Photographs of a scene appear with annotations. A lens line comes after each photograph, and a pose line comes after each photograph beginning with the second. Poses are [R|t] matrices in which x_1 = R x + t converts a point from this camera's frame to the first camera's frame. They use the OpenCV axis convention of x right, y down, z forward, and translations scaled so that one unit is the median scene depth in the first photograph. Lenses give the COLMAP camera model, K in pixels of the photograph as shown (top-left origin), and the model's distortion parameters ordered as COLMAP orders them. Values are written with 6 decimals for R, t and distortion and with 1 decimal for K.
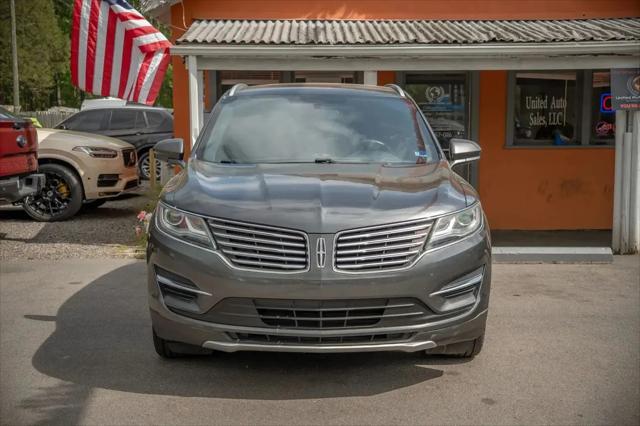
lens RADIAL K [[903.0, 0, 320.0], [0, 903.0, 213.0], [0, 0, 1]] dist [0.206320, 0.145668]
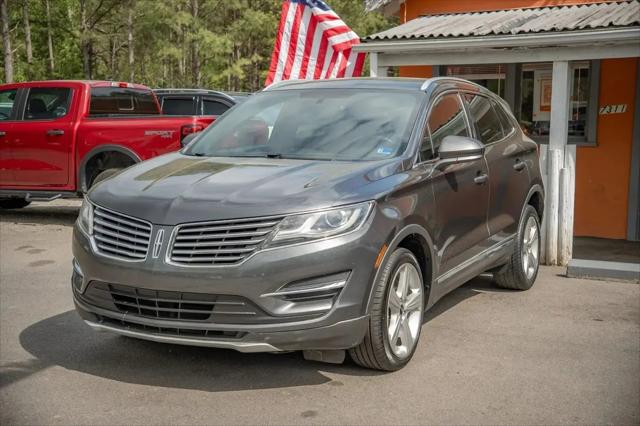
lens RADIAL K [[903.0, 0, 320.0], [0, 903.0, 213.0], [0, 0, 1]] dist [0.206320, 0.145668]
pose [[0.885482, 0.052530, -0.461695, 0.615015], [-0.051340, 0.998566, 0.015149, -0.014972], [0.461829, 0.010289, 0.886909, 0.171178]]
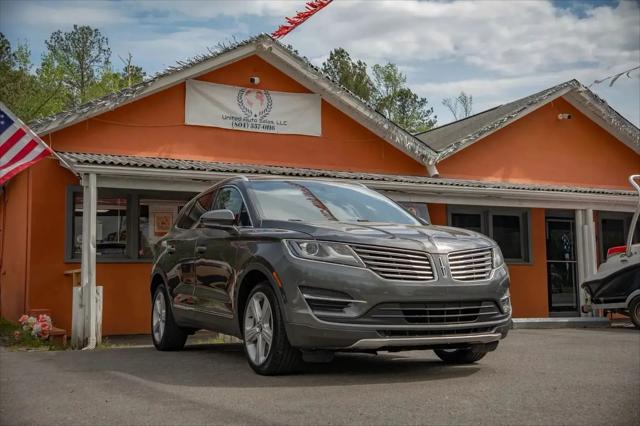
lens RADIAL K [[760.5, 0, 320.0], [0, 760.5, 213.0], [0, 0, 1]] dist [0.102856, 0.006499]
pose [[0.902012, 0.030749, 0.430615, -0.649049], [0.055186, 0.981065, -0.185652, 0.163850], [-0.428169, 0.191224, 0.883235, 0.039533]]
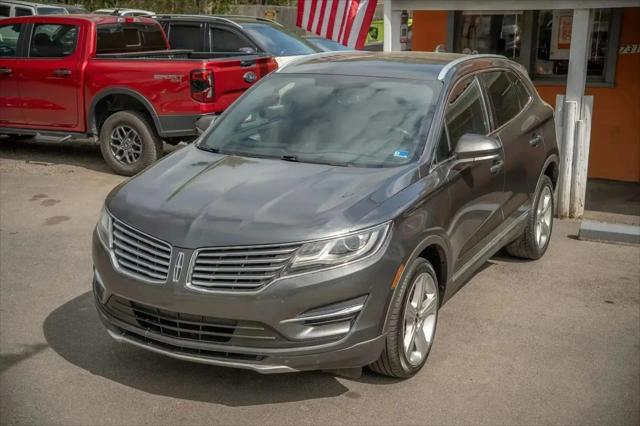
lens RADIAL K [[905.9, 0, 320.0], [0, 905.9, 213.0], [0, 0, 1]] dist [0.222726, 0.100770]
pose [[0.882081, 0.109961, -0.458085, 0.596362], [-0.050800, 0.988909, 0.139564, -0.166027], [0.468351, -0.099836, 0.877884, 0.163139]]
